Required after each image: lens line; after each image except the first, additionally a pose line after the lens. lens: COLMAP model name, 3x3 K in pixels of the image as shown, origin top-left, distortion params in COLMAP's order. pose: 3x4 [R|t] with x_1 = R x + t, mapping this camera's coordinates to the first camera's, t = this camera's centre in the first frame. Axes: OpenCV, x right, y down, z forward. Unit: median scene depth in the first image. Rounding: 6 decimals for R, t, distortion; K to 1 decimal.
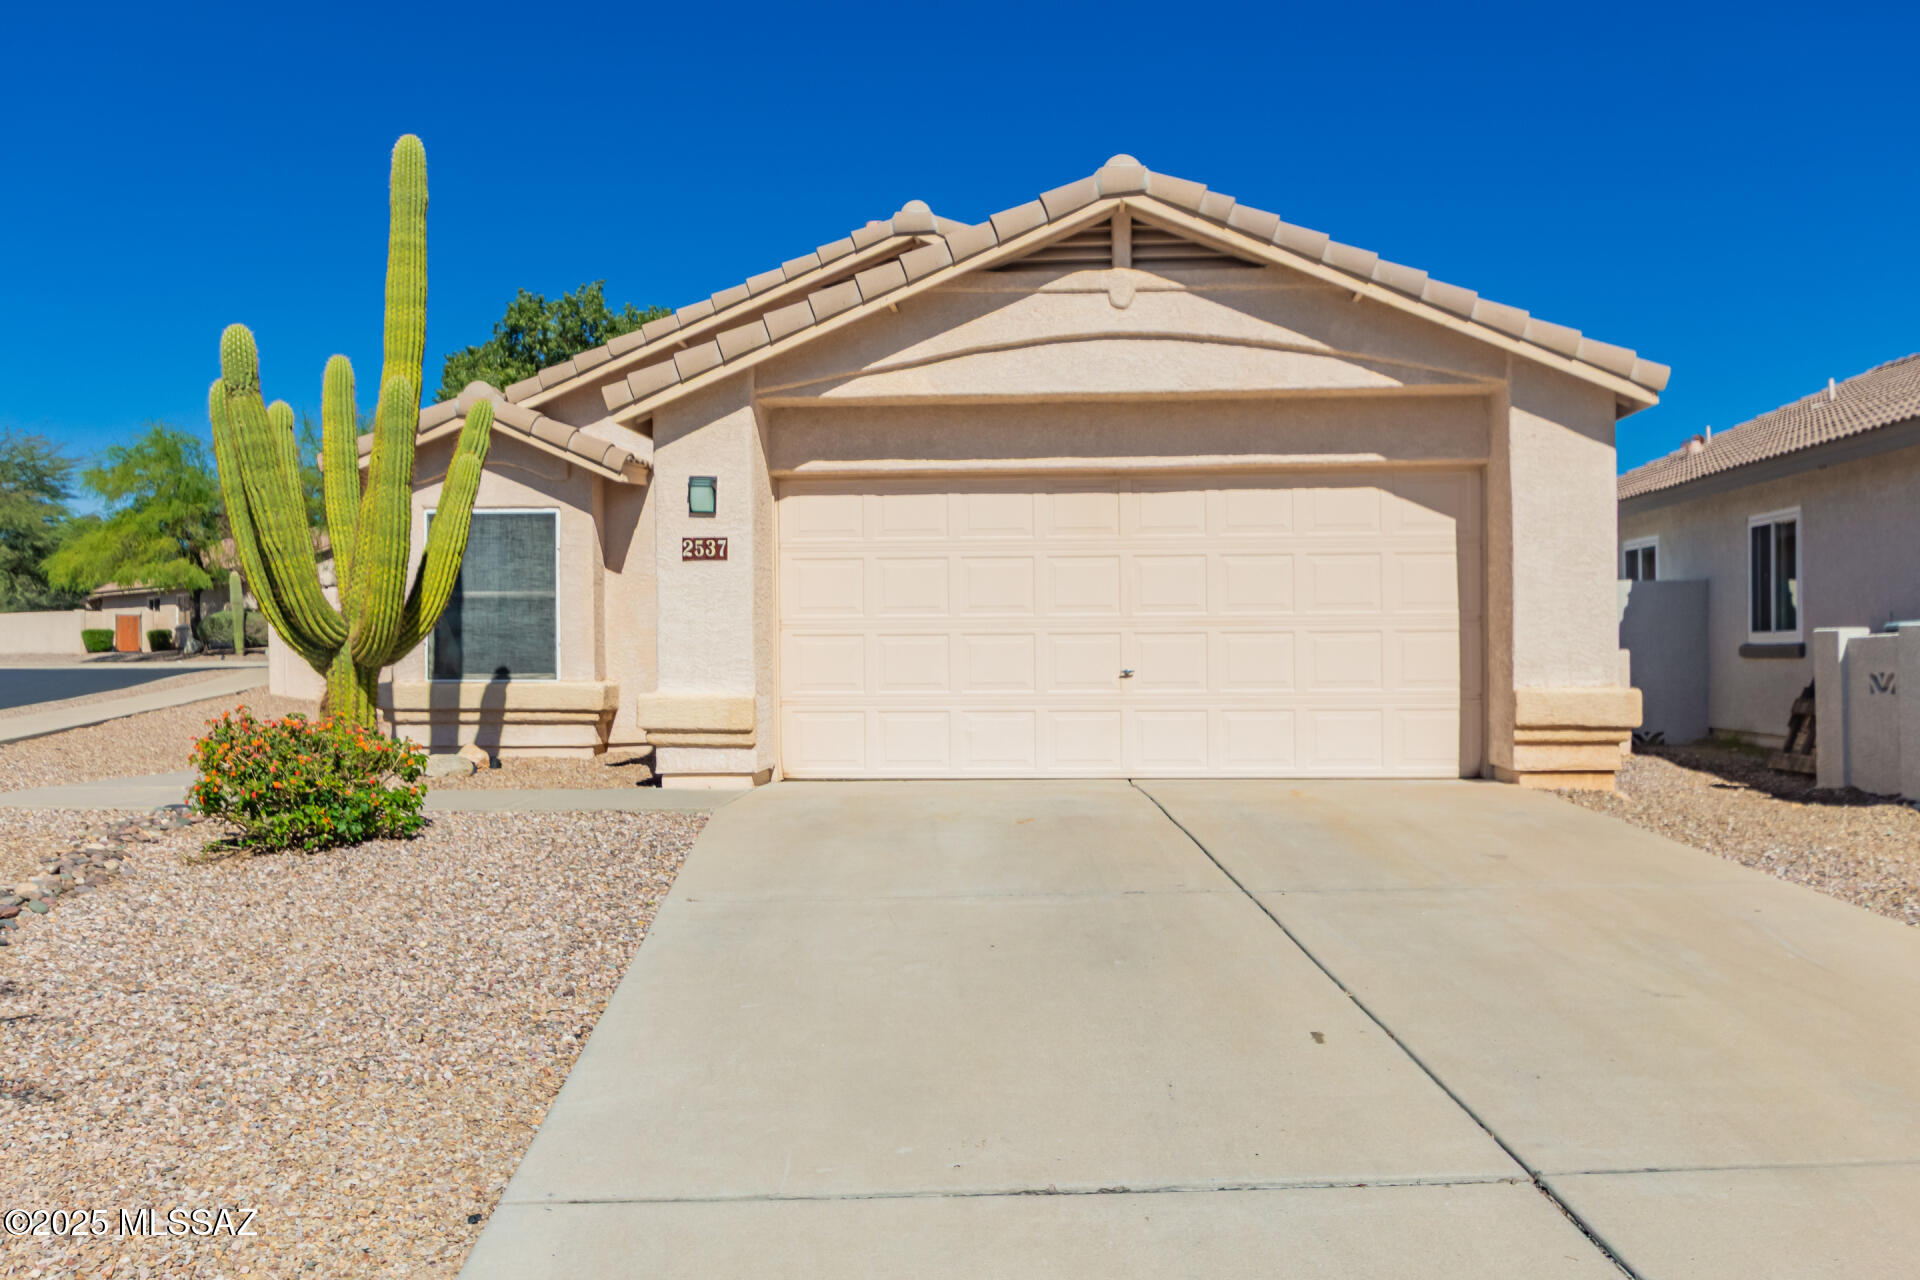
lens RADIAL K [[985.9, 0, 960.4], [0, 985.9, 637.3], [0, 0, 1]] dist [0.000072, 0.000200]
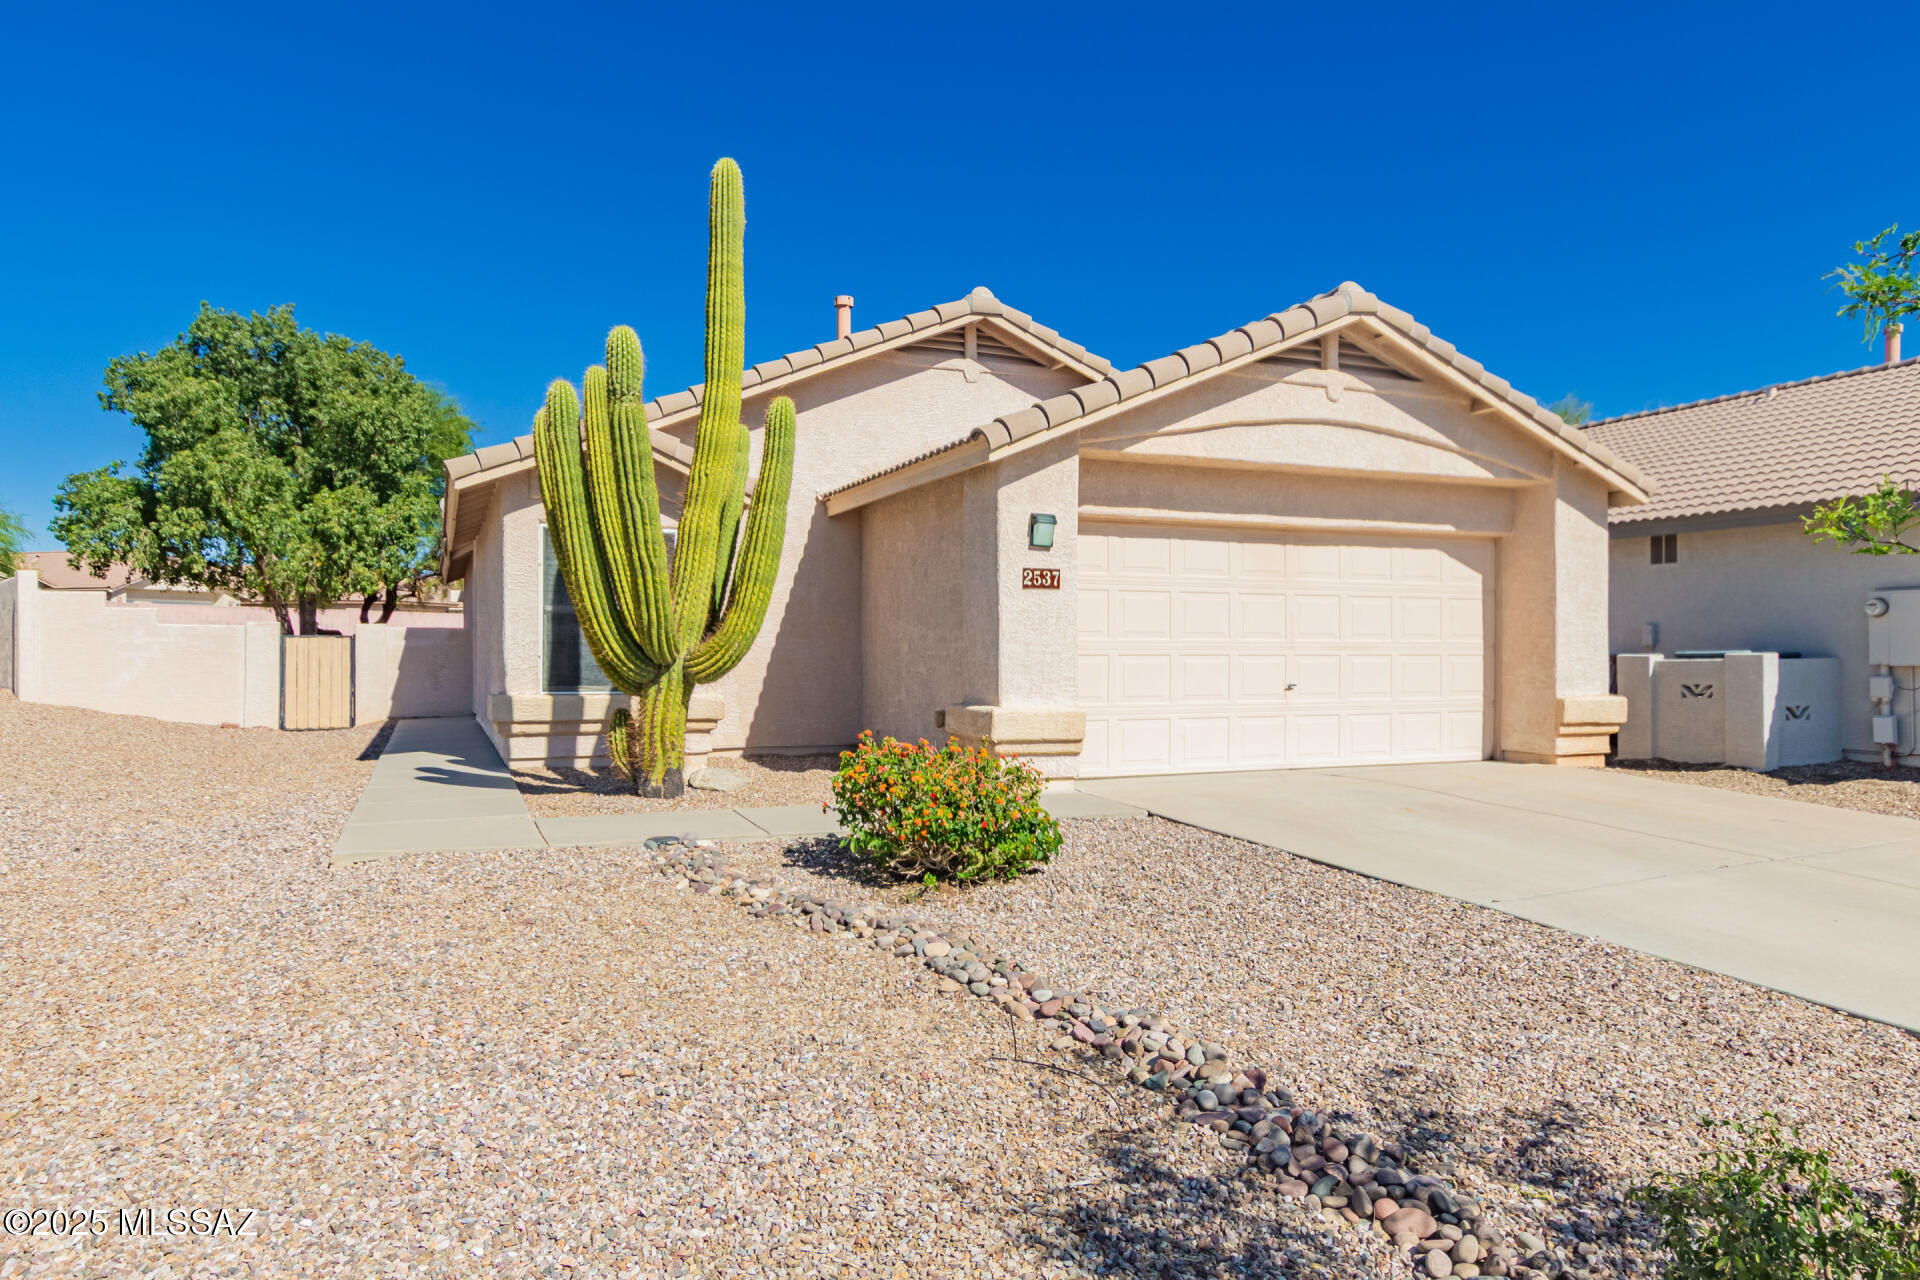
lens RADIAL K [[784.5, 0, 960.0], [0, 784.5, 647.8], [0, 0, 1]] dist [0.002019, -0.000050]
pose [[0.956505, 0.009877, 0.291550, -0.588245], [-0.009888, 0.999950, -0.001436, -0.008622], [-0.291549, -0.001510, 0.956555, 0.167619]]
